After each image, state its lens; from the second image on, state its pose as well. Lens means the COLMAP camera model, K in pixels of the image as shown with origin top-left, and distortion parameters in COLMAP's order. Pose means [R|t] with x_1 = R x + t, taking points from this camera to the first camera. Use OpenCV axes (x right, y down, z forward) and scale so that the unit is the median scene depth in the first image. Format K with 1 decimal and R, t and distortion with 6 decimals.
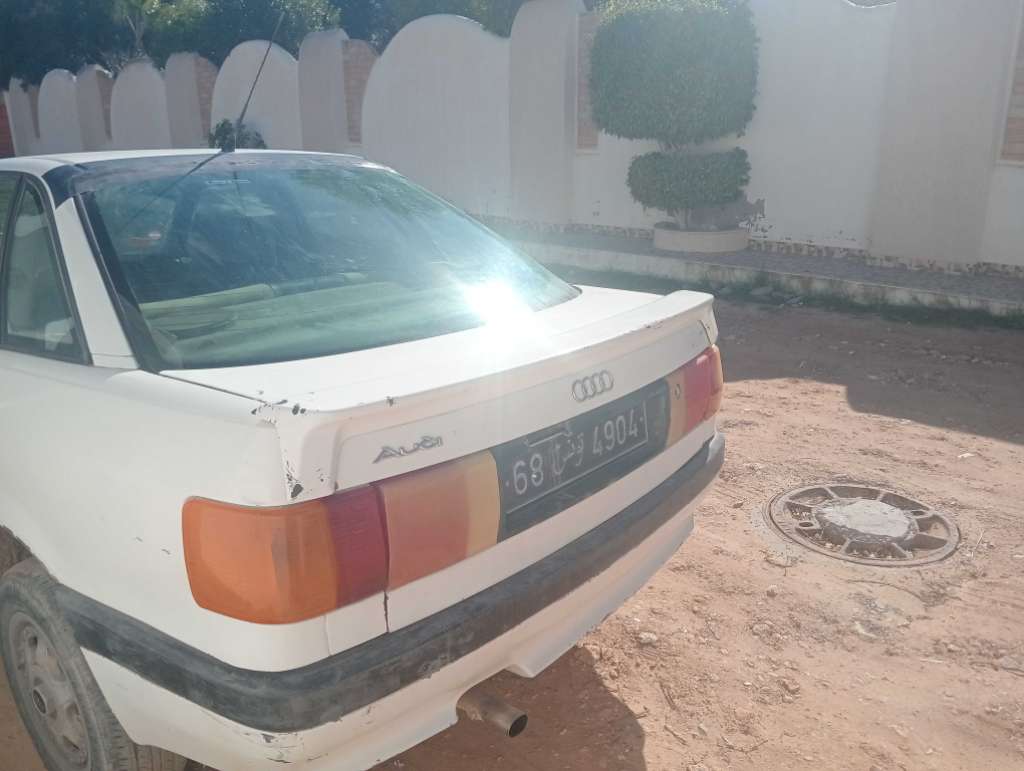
lens RADIAL K [[826.1, 0, 513.9], [0, 826.1, 383.9], [0, 0, 1]] dist [-0.014974, -0.023062]
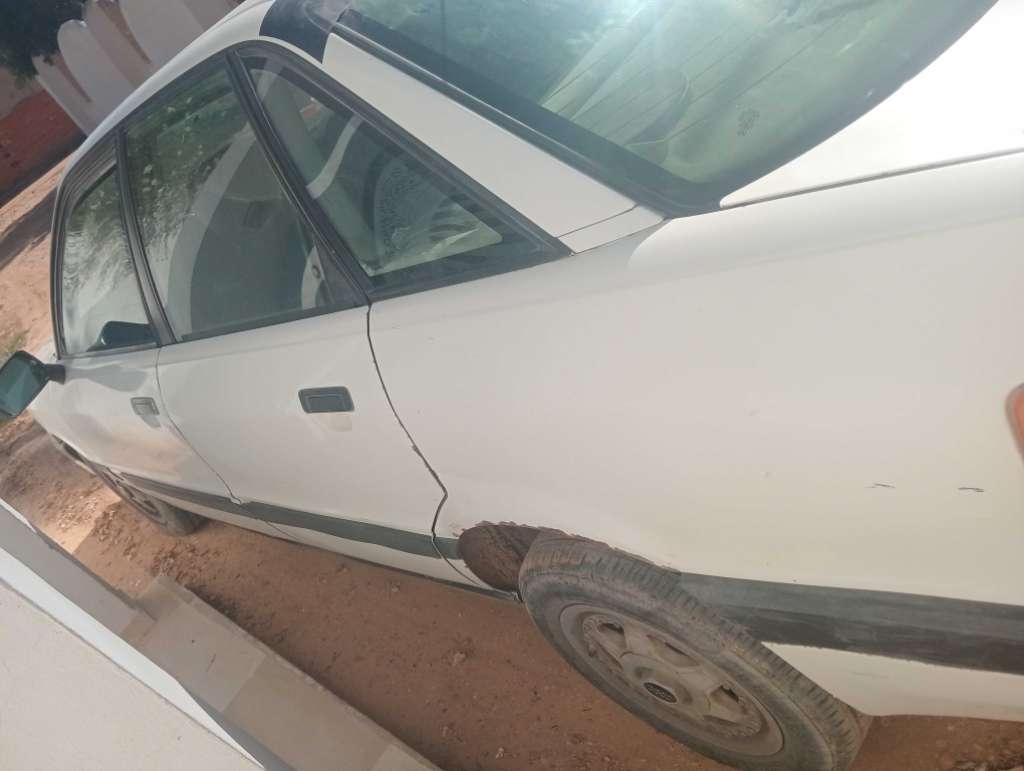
lens RADIAL K [[826.1, 0, 511.7], [0, 826.1, 388.0], [0, 0, 1]] dist [-0.014974, -0.023062]
pose [[0.872174, -0.417217, -0.255427, -0.390127], [0.475142, 0.846730, 0.239351, -0.090006], [0.116416, -0.330120, 0.936733, 0.372176]]
